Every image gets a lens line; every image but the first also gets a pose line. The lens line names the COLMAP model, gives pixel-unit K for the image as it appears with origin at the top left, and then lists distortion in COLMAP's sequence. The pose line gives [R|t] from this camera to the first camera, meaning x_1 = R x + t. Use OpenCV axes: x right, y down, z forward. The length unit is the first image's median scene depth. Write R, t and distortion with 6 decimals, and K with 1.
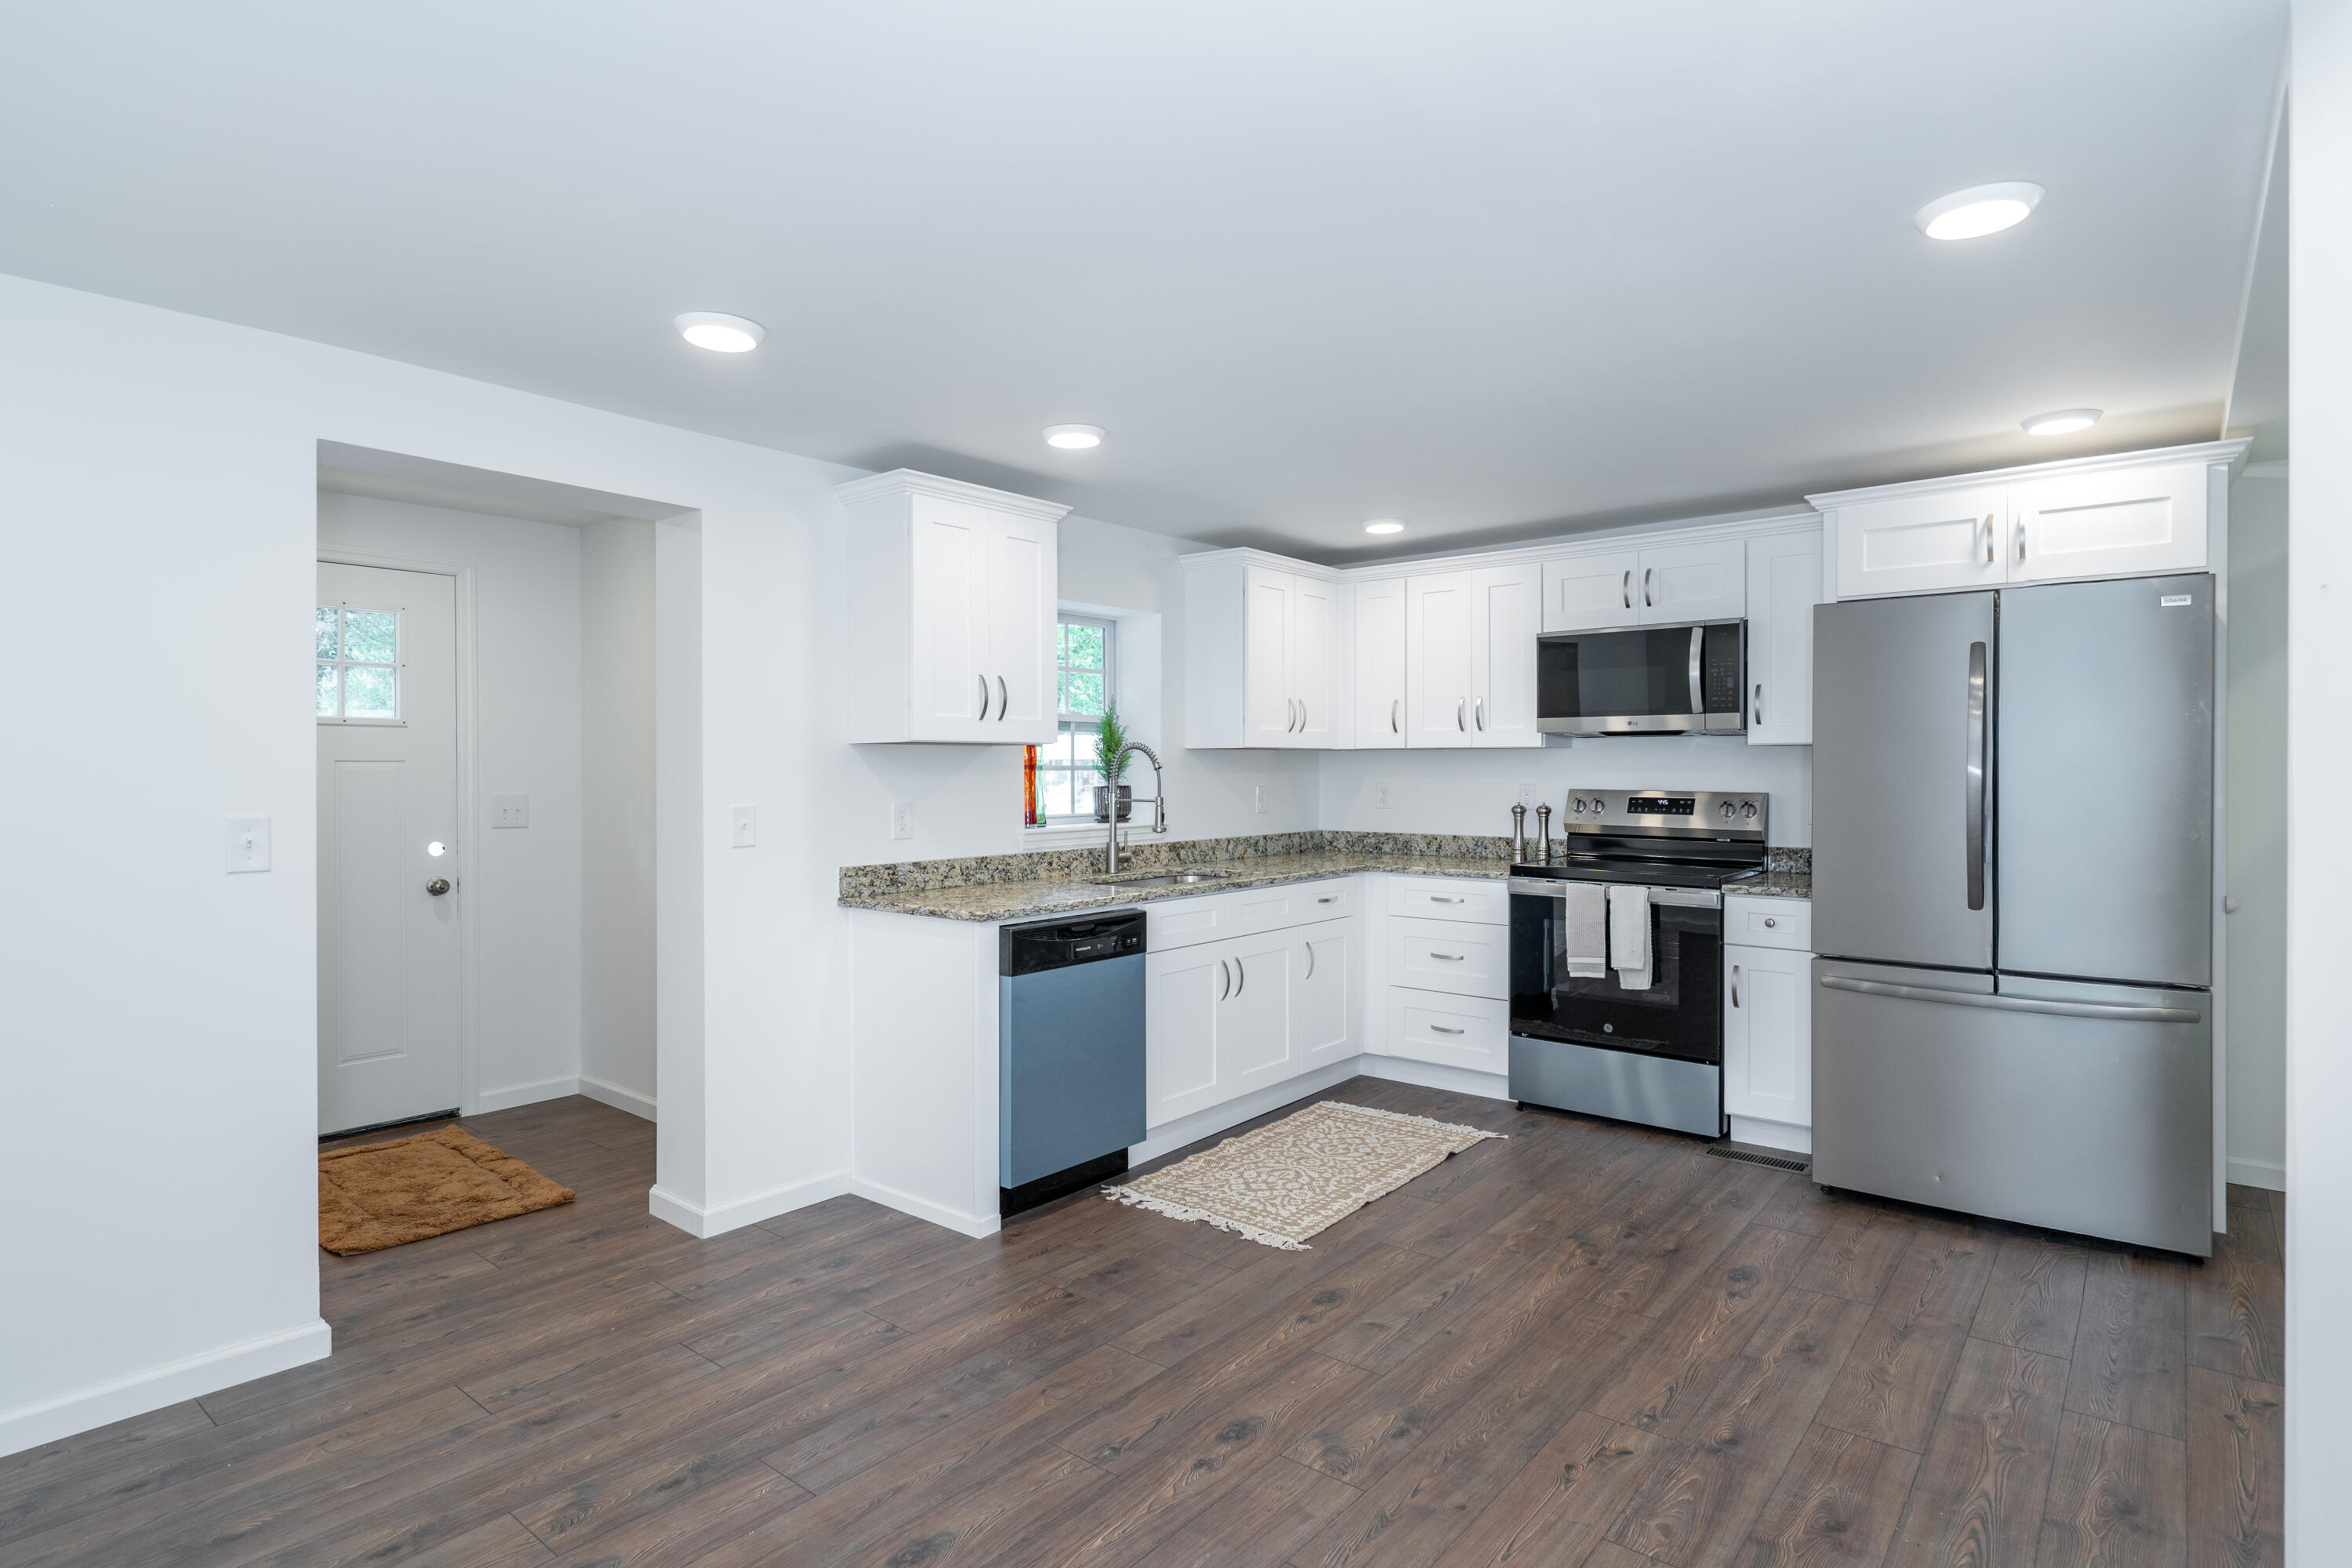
lens RADIAL K [[1224.4, 0, 1176.0], [0, 1224.4, 784.0], [0, 0, 1]] dist [-0.001154, -0.000069]
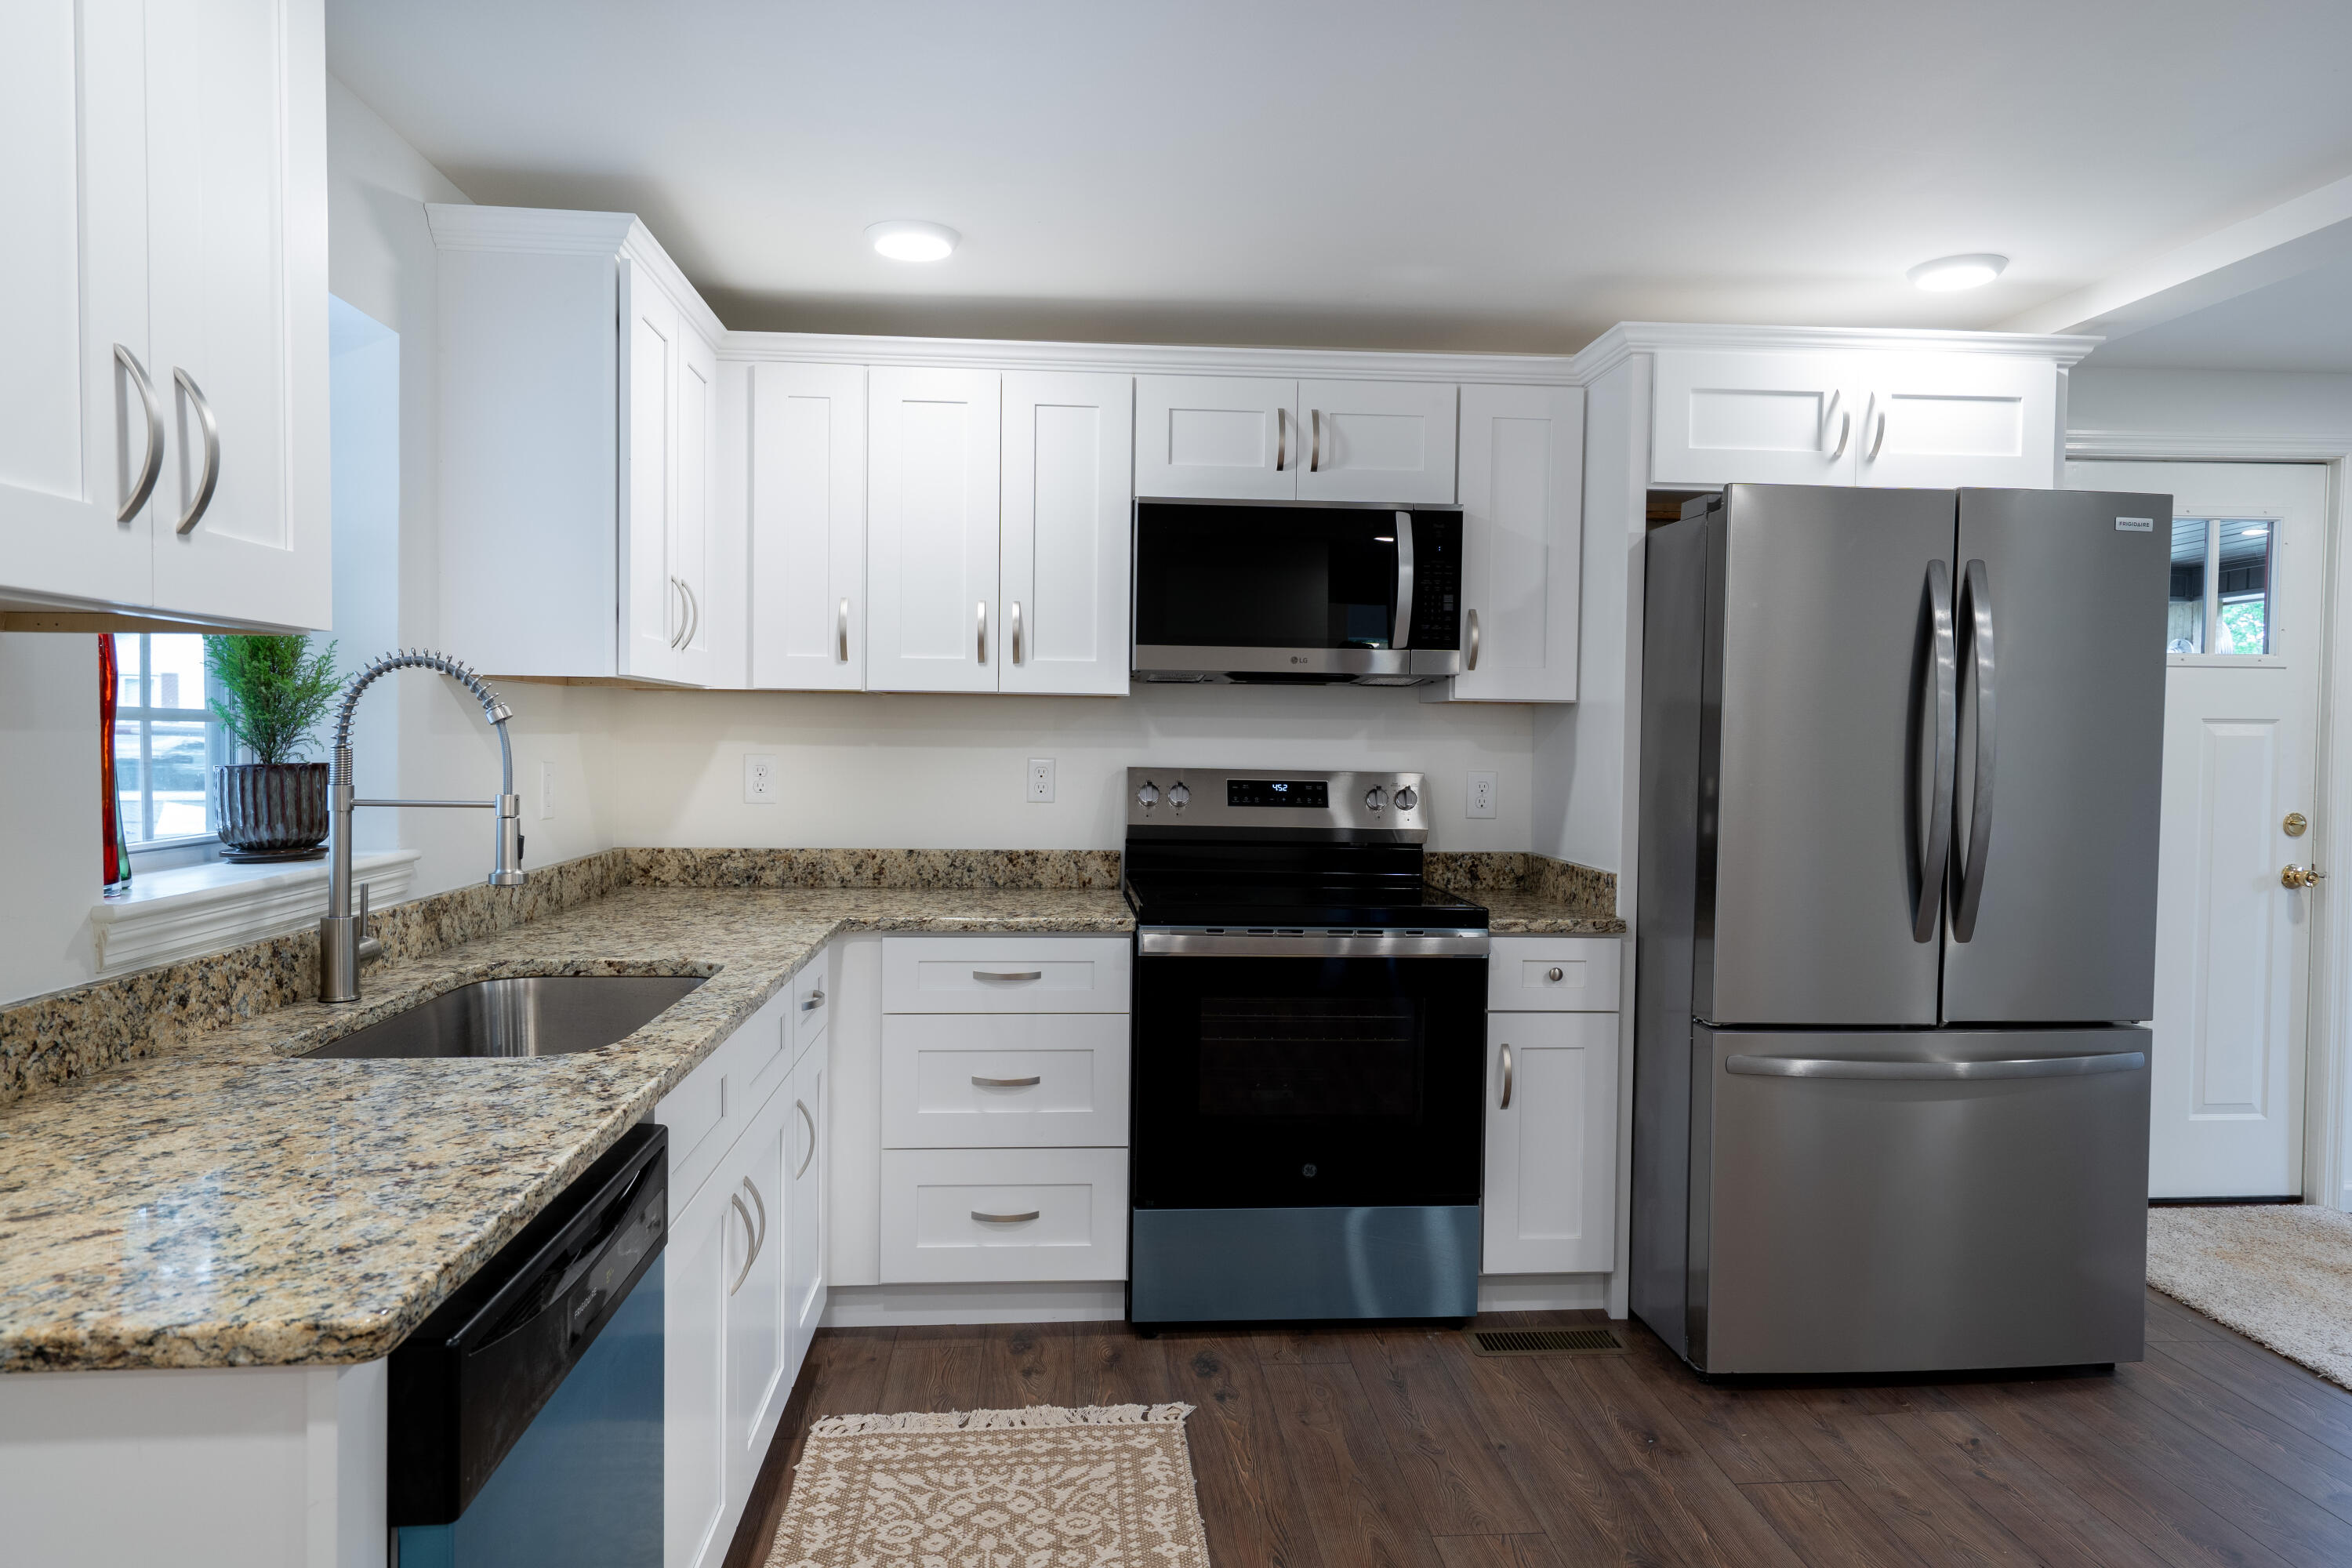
lens RADIAL K [[1472.9, 0, 1169.2], [0, 1472.9, 788.6], [0, 0, 1]] dist [0.006781, 0.001646]
pose [[0.720690, -0.013758, 0.693121, -0.181173], [-0.003914, 0.999706, 0.023913, -0.002944], [-0.693247, -0.019947, 0.720424, 0.510731]]
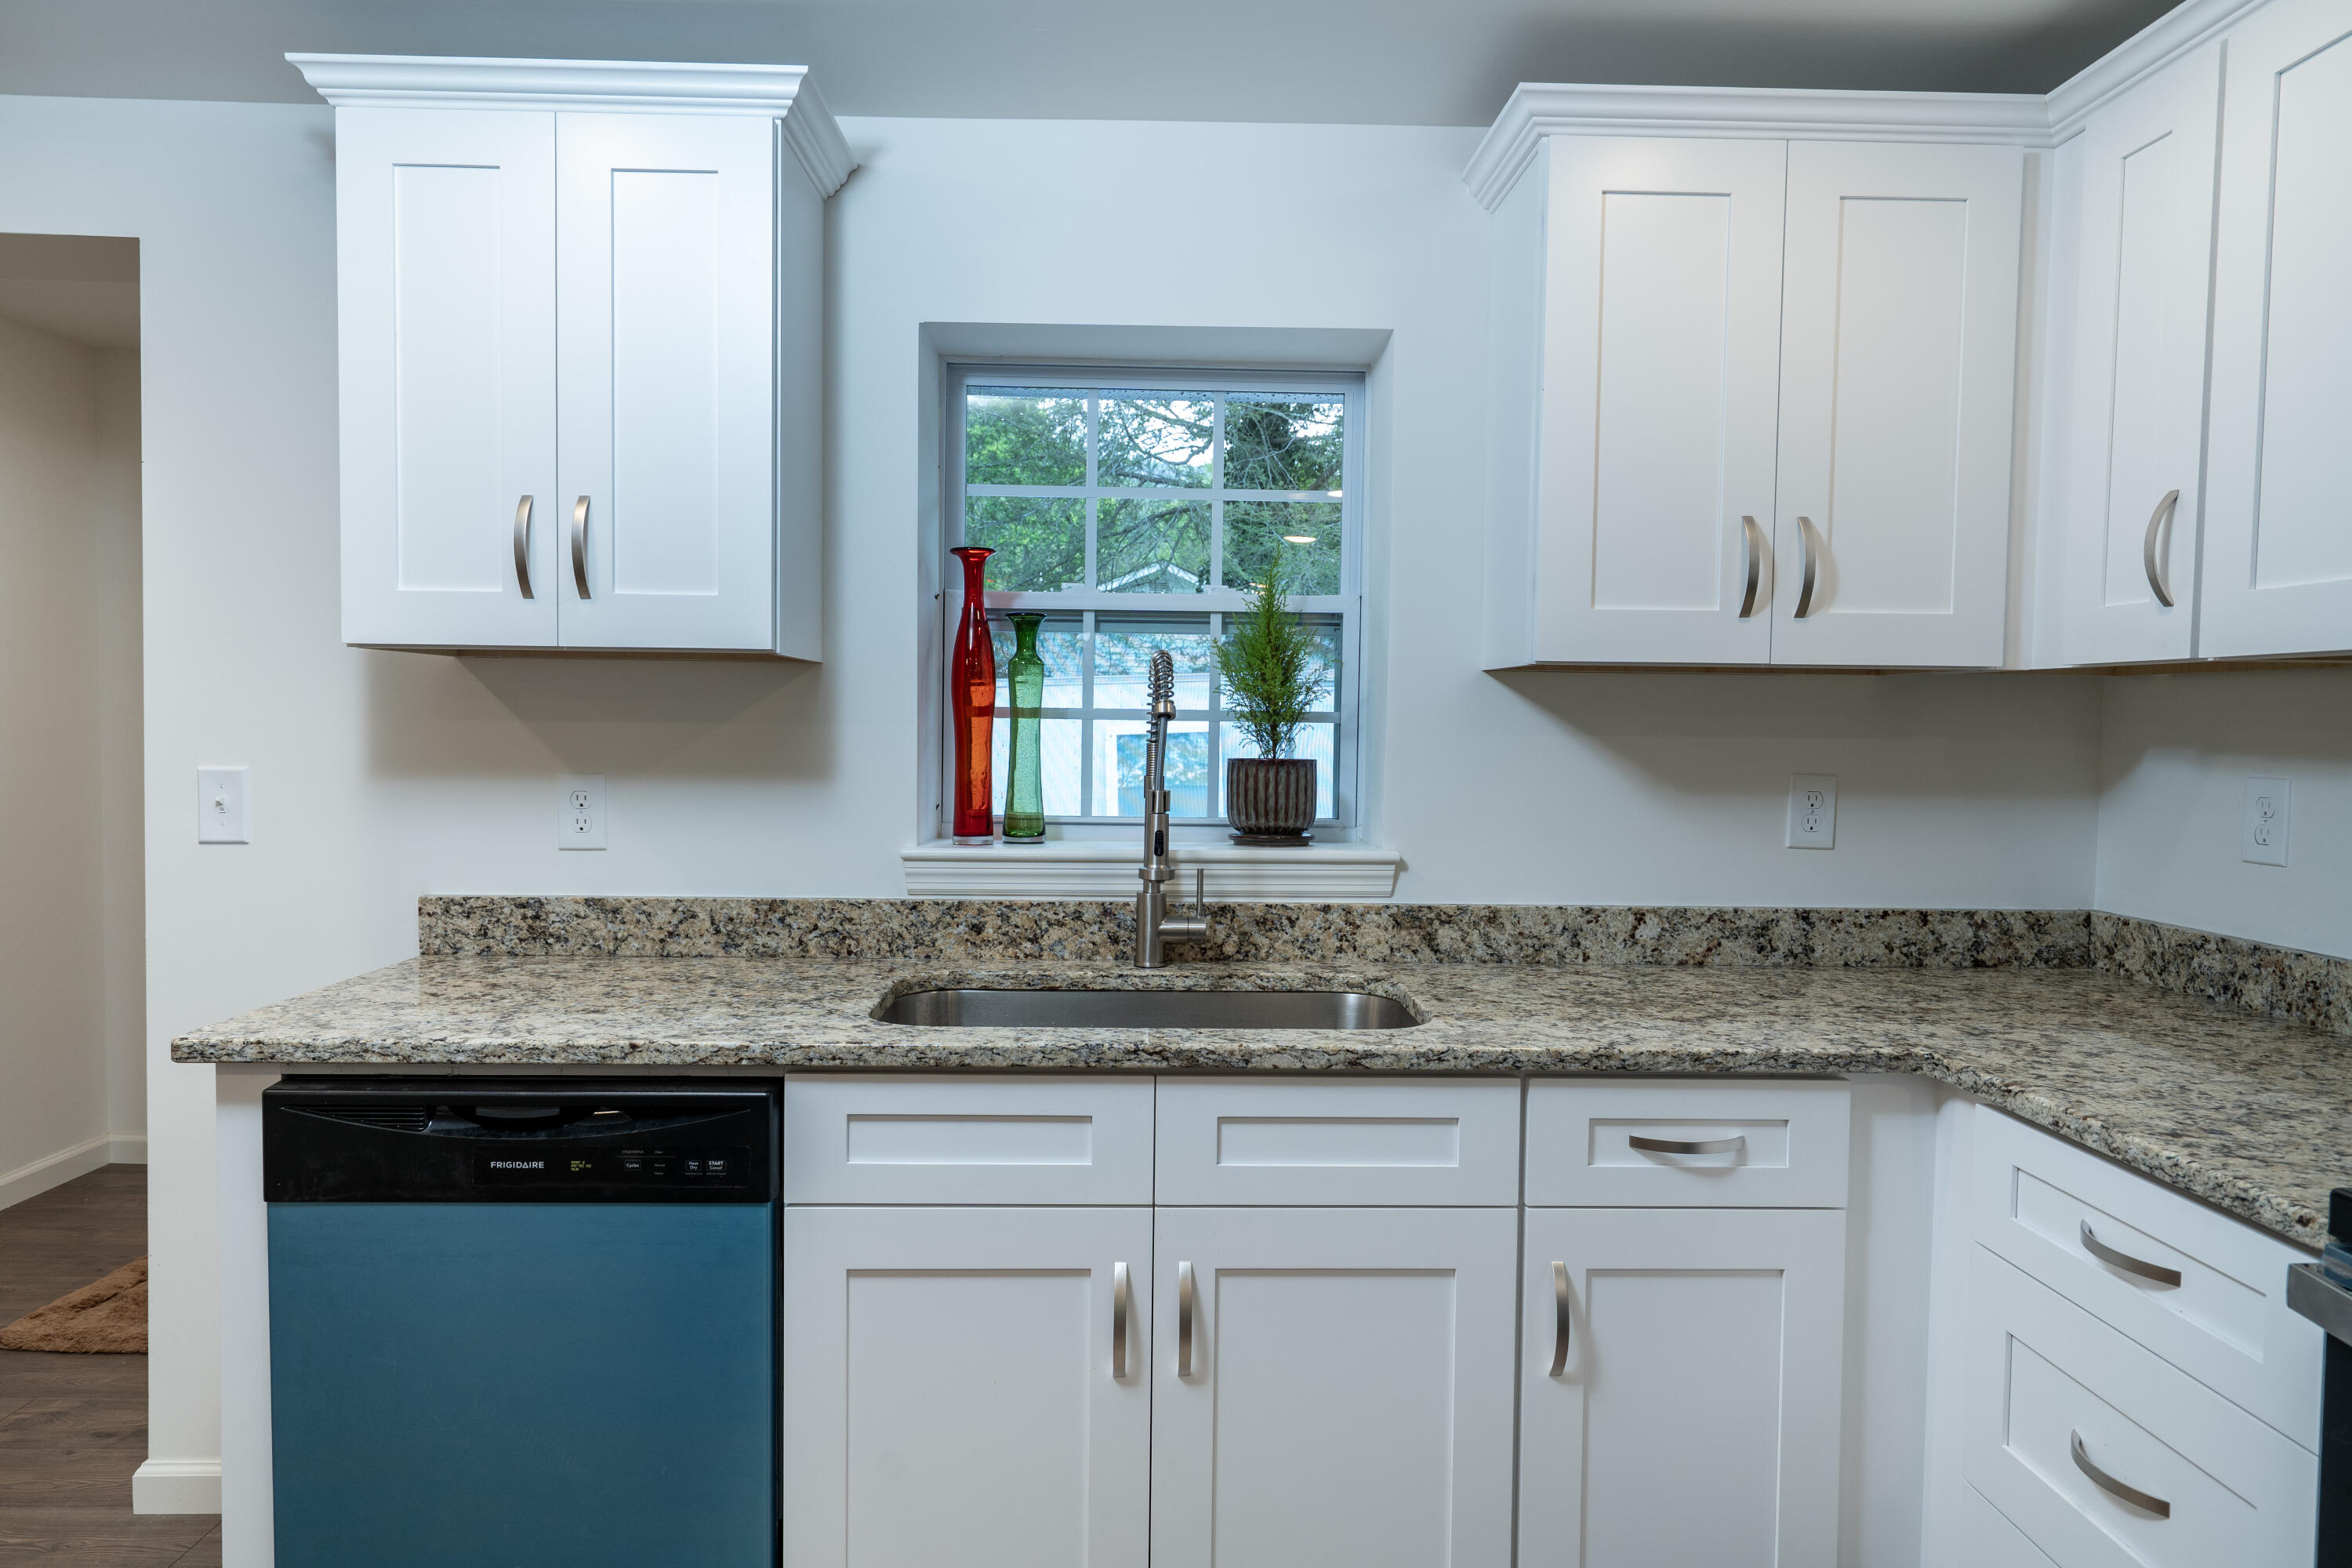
lens RADIAL K [[1472.9, 0, 1169.2], [0, 1472.9, 788.6], [0, 0, 1]] dist [0.006781, 0.001646]
pose [[0.650144, 0.046870, -0.758364, 0.333850], [-0.024033, 0.998865, 0.041130, -0.008724], [0.759431, -0.008514, 0.650532, 0.684734]]
